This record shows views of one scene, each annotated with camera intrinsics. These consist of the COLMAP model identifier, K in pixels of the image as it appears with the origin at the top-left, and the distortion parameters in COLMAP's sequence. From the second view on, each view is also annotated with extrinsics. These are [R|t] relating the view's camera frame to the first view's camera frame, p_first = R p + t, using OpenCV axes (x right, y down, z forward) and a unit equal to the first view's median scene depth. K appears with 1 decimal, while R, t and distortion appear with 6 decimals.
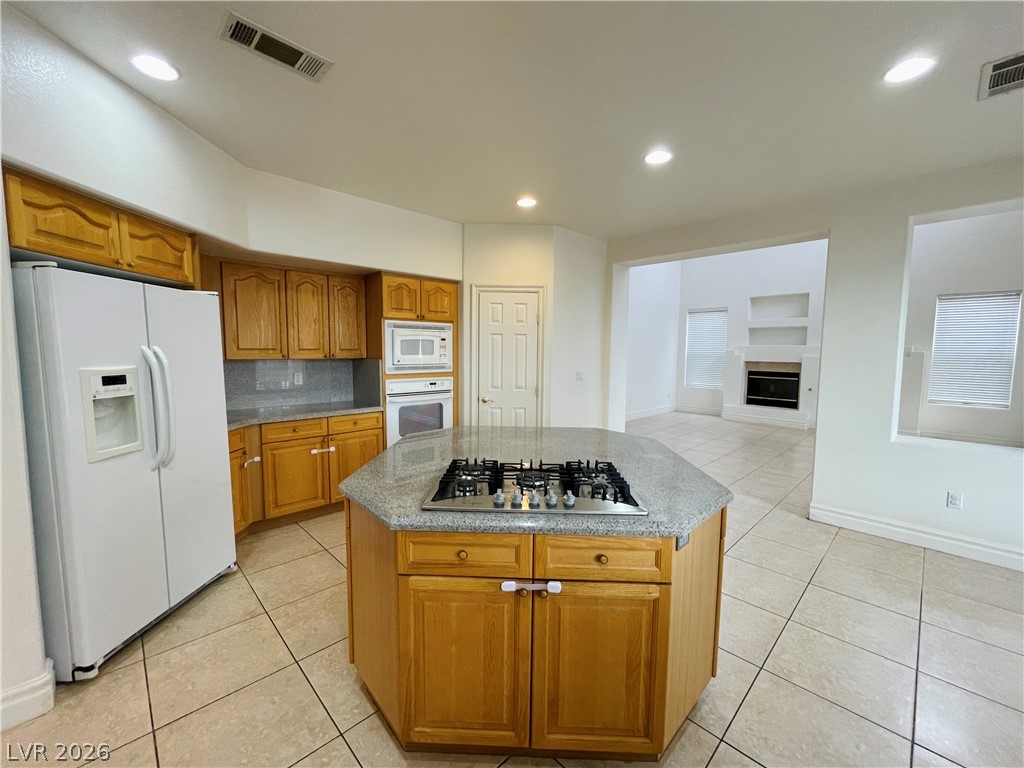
lens RADIAL K [[416.9, 0, 513.6], [0, 416.9, 383.2], [0, 0, 1]] dist [-0.001286, -0.000319]
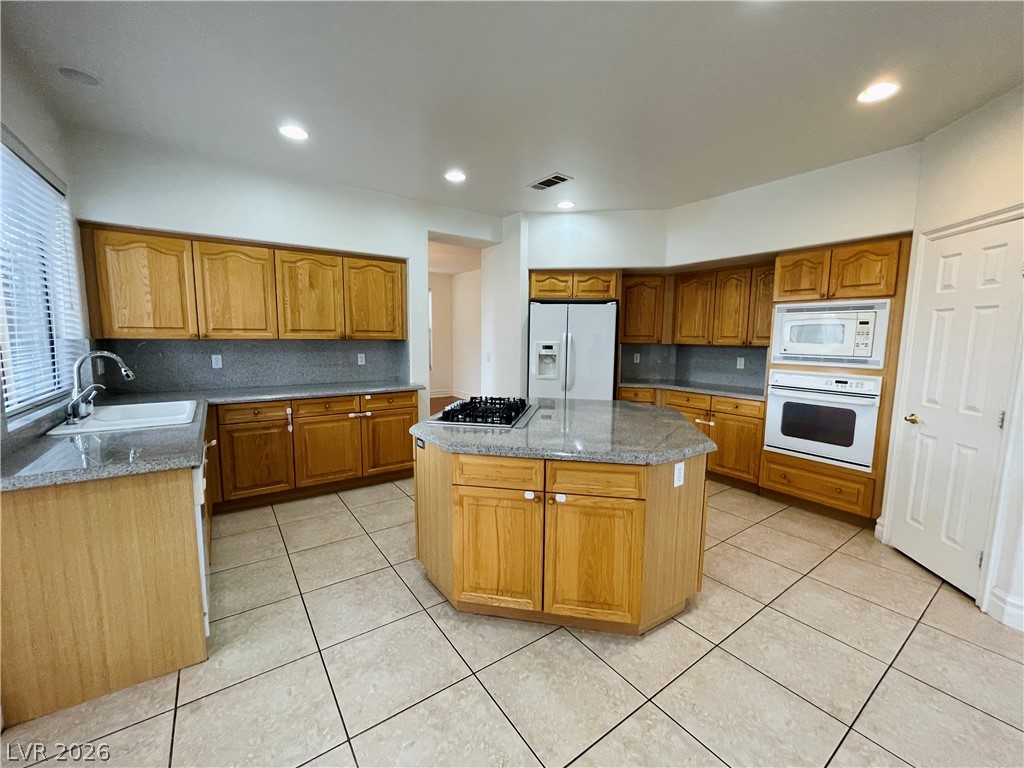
lens RADIAL K [[416.9, 0, 513.6], [0, 416.9, 383.2], [0, 0, 1]] dist [-0.001286, -0.000319]
pose [[-0.150992, 0.100007, -0.983463, 0.714432], [-0.094659, 0.988835, 0.115086, -0.030105], [0.983992, 0.110471, -0.139840, 0.572436]]
